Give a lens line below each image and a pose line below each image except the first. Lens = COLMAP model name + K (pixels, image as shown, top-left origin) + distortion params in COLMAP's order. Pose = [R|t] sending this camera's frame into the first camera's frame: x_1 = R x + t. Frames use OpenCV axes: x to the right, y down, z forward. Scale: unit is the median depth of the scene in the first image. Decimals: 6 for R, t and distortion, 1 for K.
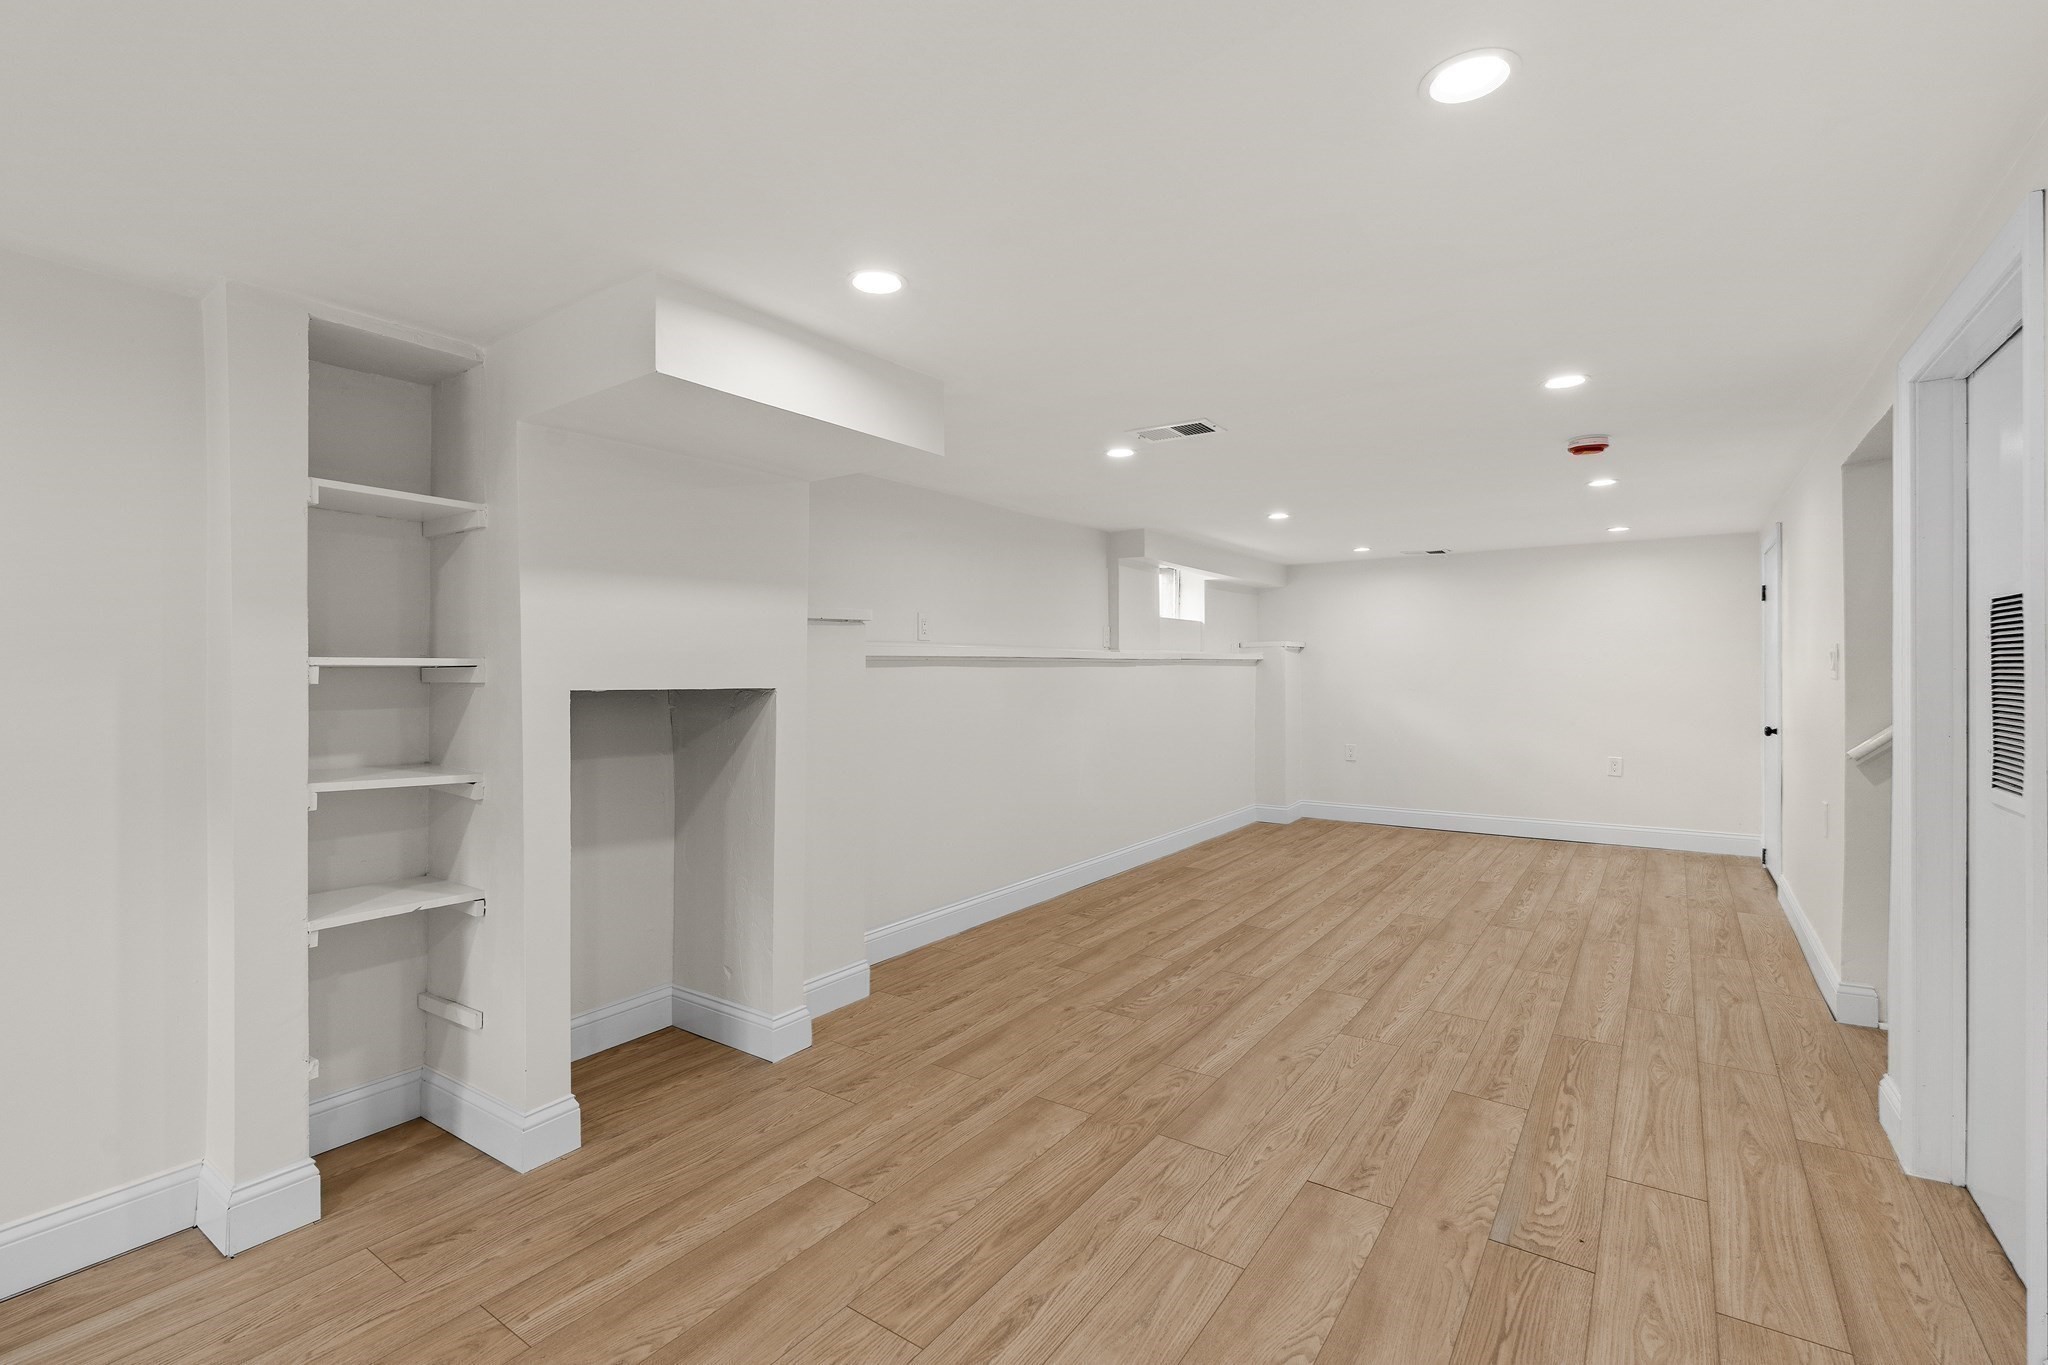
lens RADIAL K [[915.4, 0, 1020.3], [0, 915.4, 735.9], [0, 0, 1]] dist [-0.001439, 0.000122]
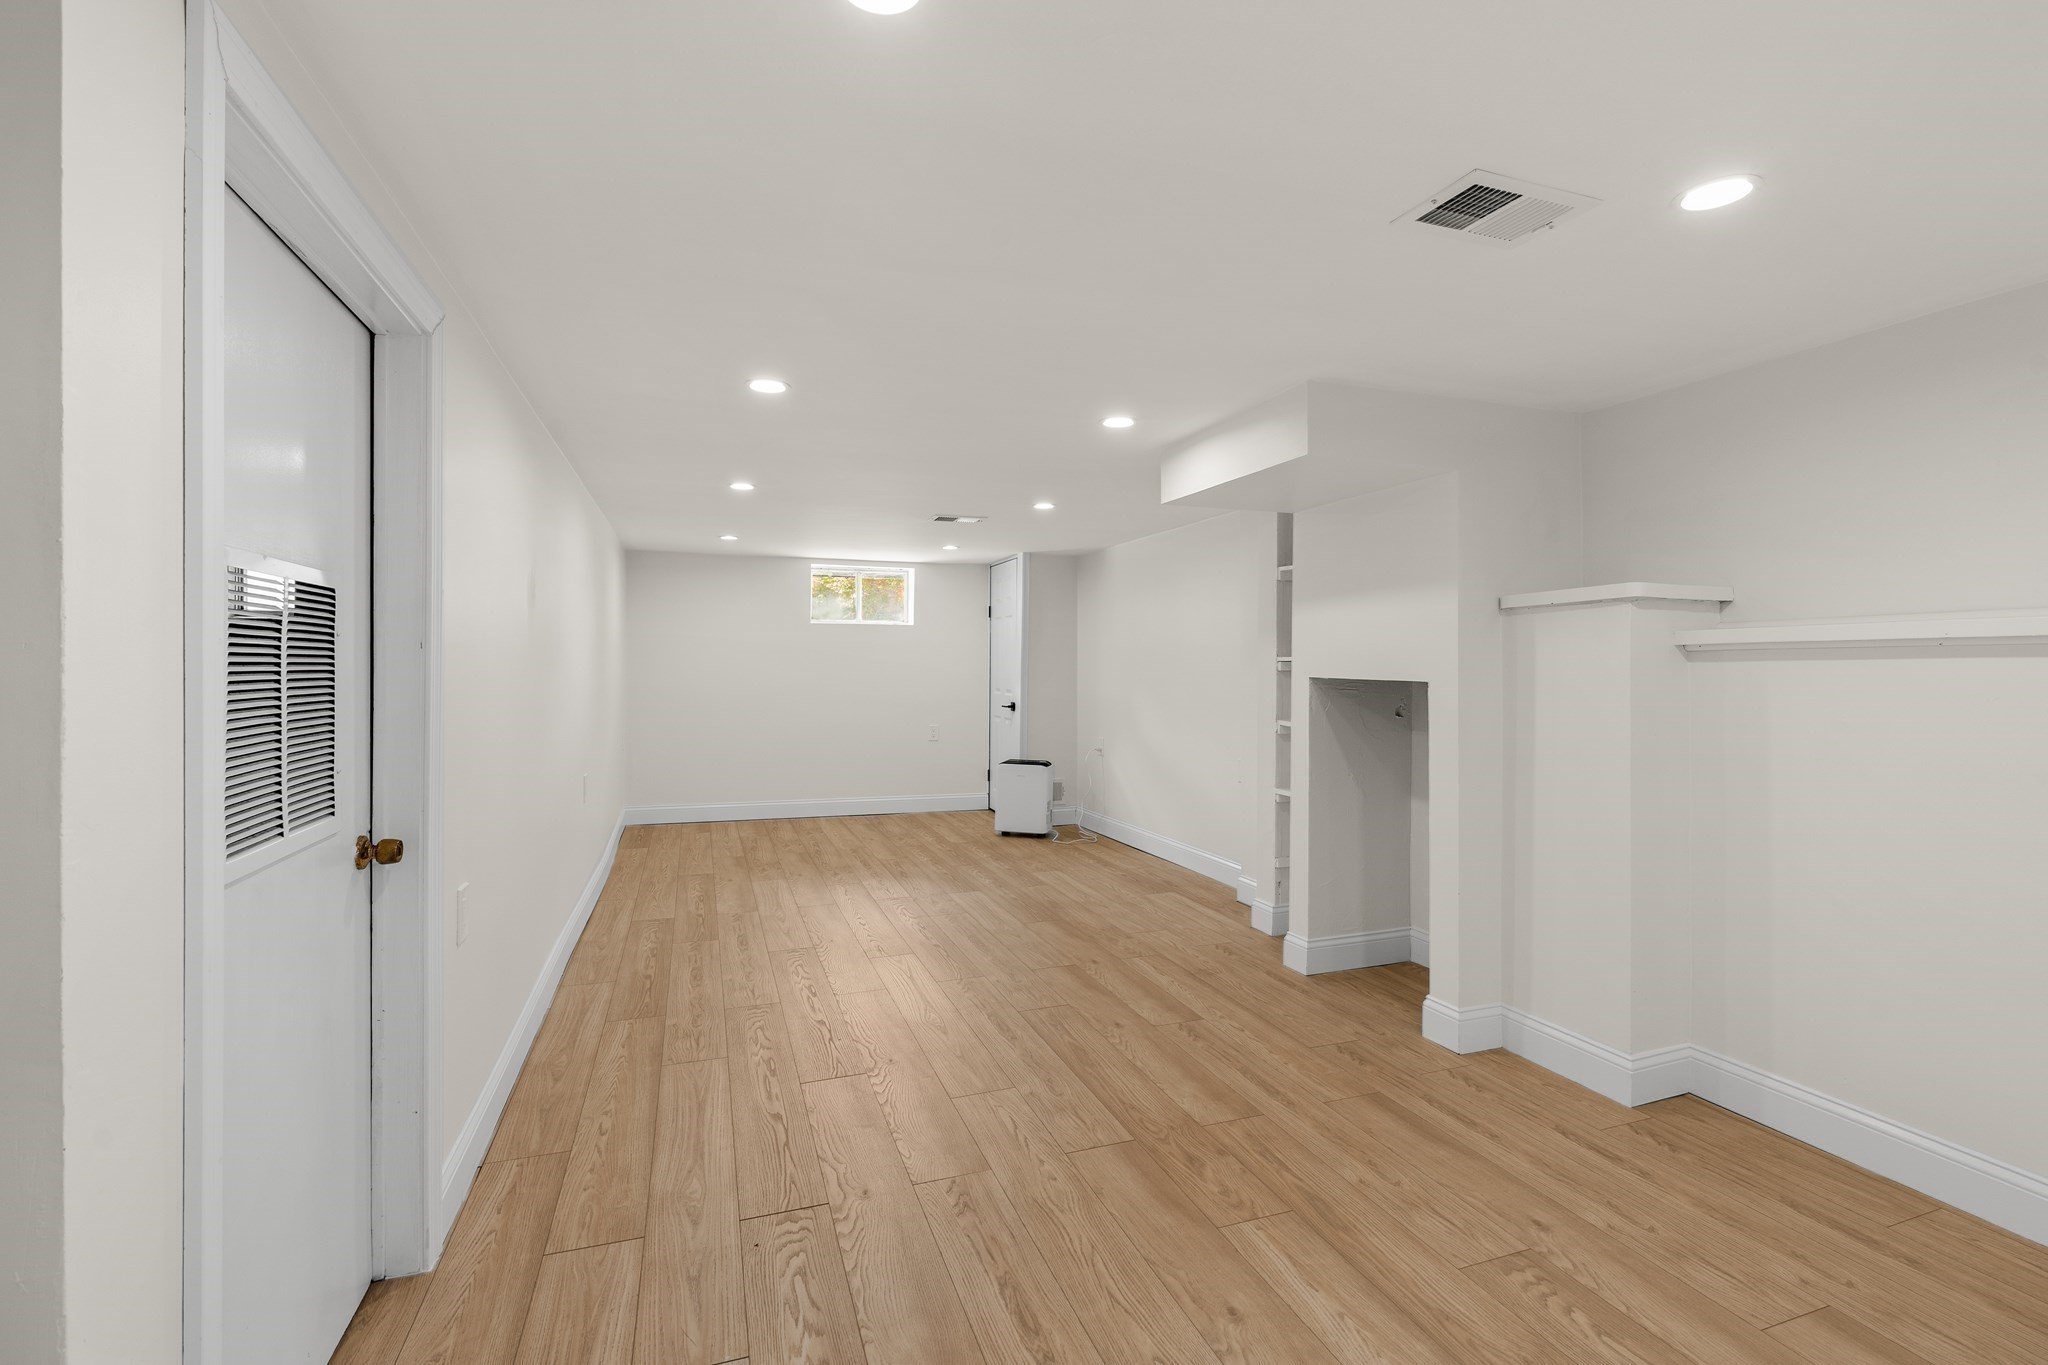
lens RADIAL K [[917.7, 0, 1024.5], [0, 917.7, 671.9], [0, 0, 1]] dist [-0.001271, 0.000887]
pose [[-0.577601, 0.011647, -0.816236, 1.016780], [-0.054357, 0.997130, 0.052693, -0.109514], [0.814507, 0.074804, -0.575311, 1.432912]]
